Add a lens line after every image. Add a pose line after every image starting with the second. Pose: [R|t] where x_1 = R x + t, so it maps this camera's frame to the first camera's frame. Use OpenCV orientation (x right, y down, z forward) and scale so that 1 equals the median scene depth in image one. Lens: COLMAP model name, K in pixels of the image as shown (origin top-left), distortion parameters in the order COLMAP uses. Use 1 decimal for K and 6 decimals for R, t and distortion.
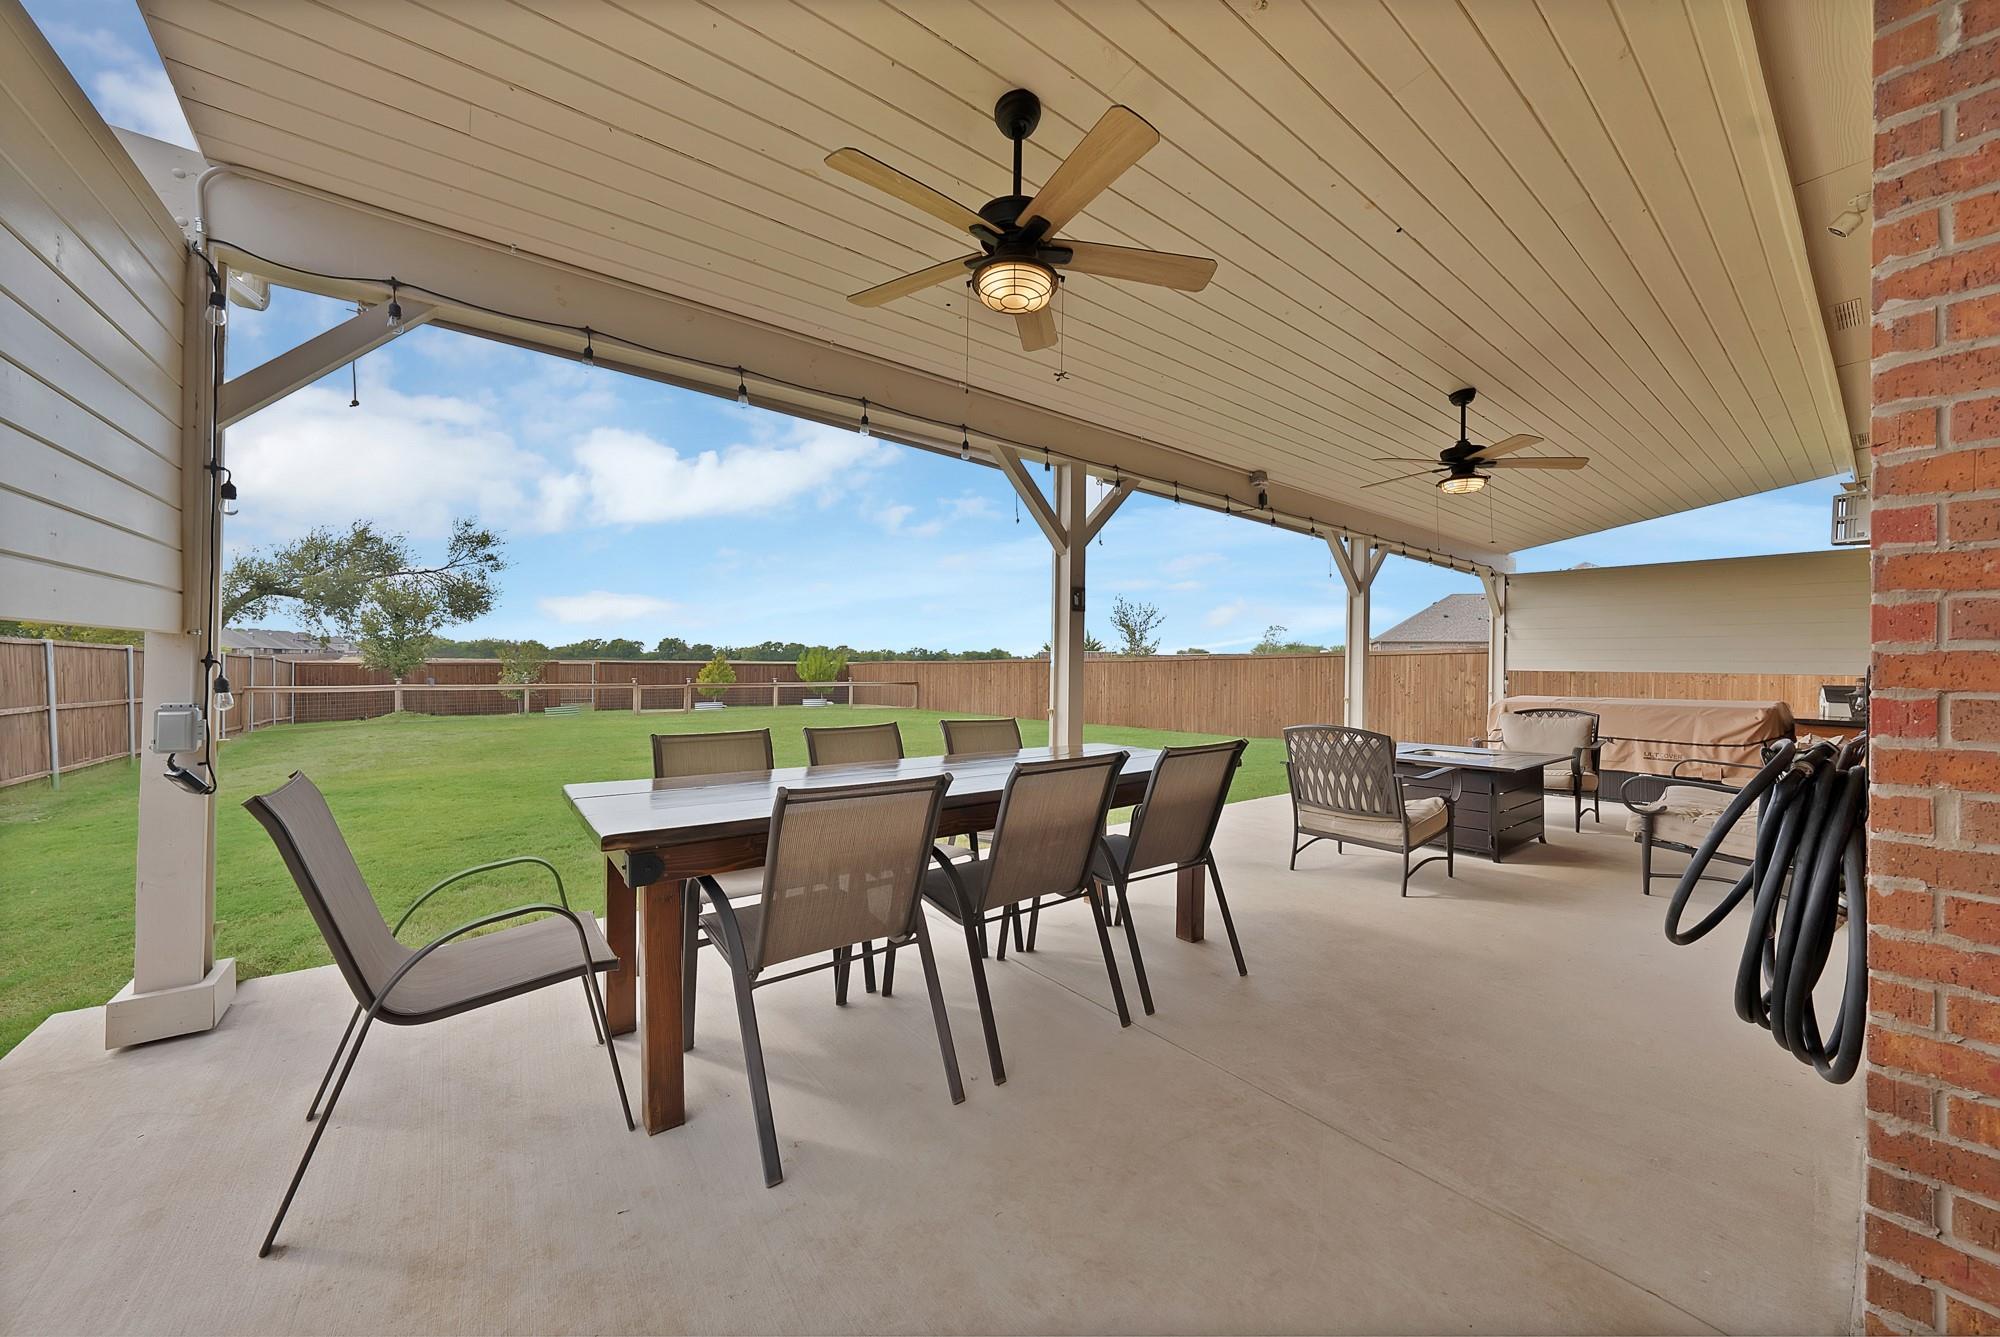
lens RADIAL K [[725.7, 0, 1000.2], [0, 725.7, 662.5], [0, 0, 1]] dist [-0.011774, 0.000279]
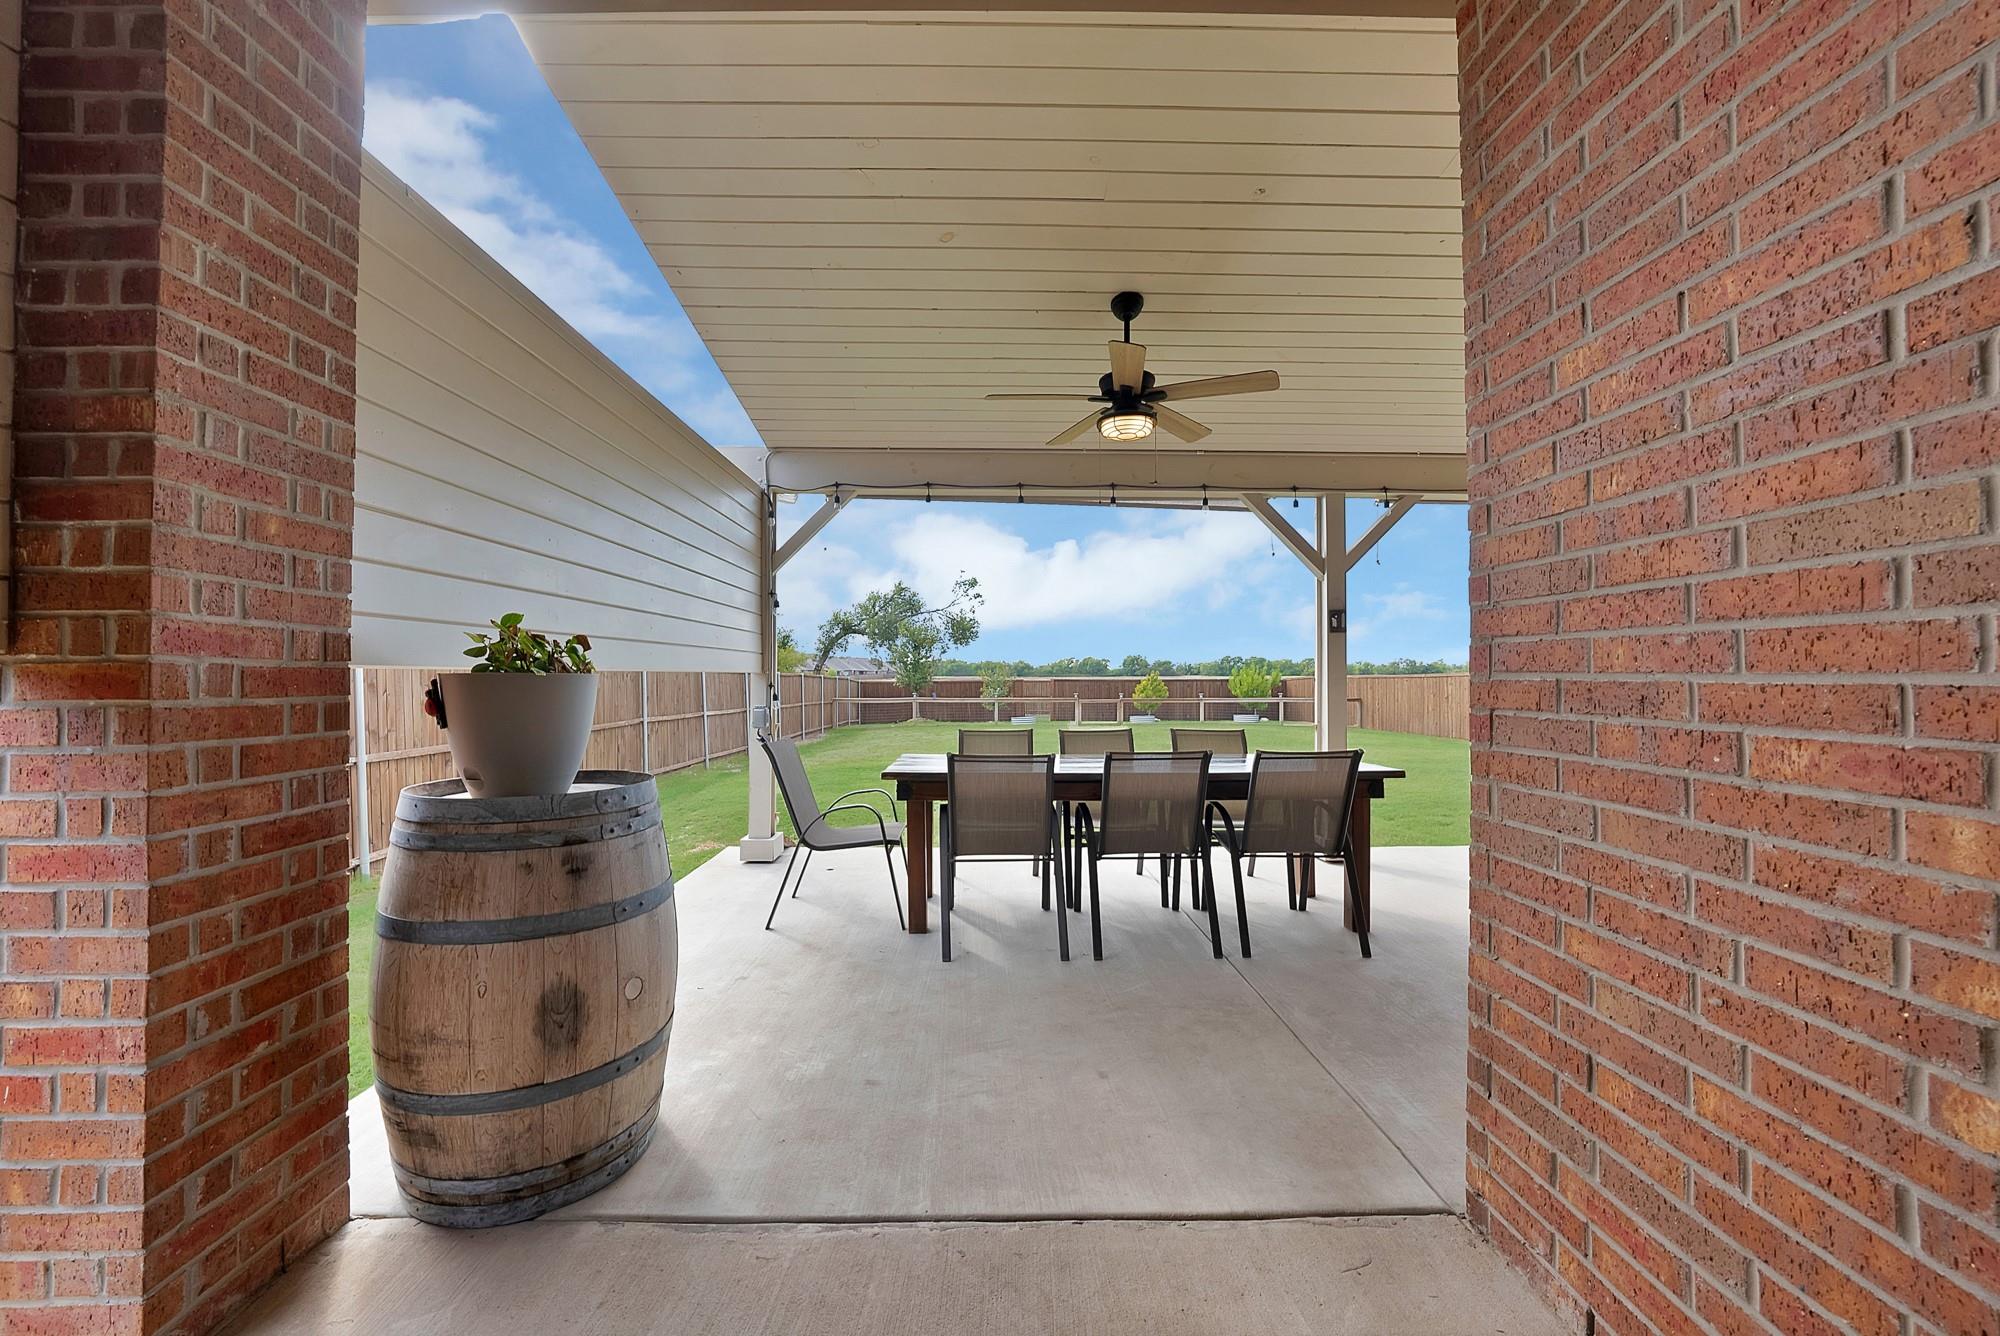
lens RADIAL K [[733.2, 0, 957.7], [0, 733.2, 668.9], [0, 0, 1]] dist [-0.031547, 0.007616]
pose [[0.791453, -0.016882, -0.610996, 0.291566], [0.009598, 0.999839, -0.015194, -0.006304], [0.611154, 0.006161, 0.791488, -0.165494]]
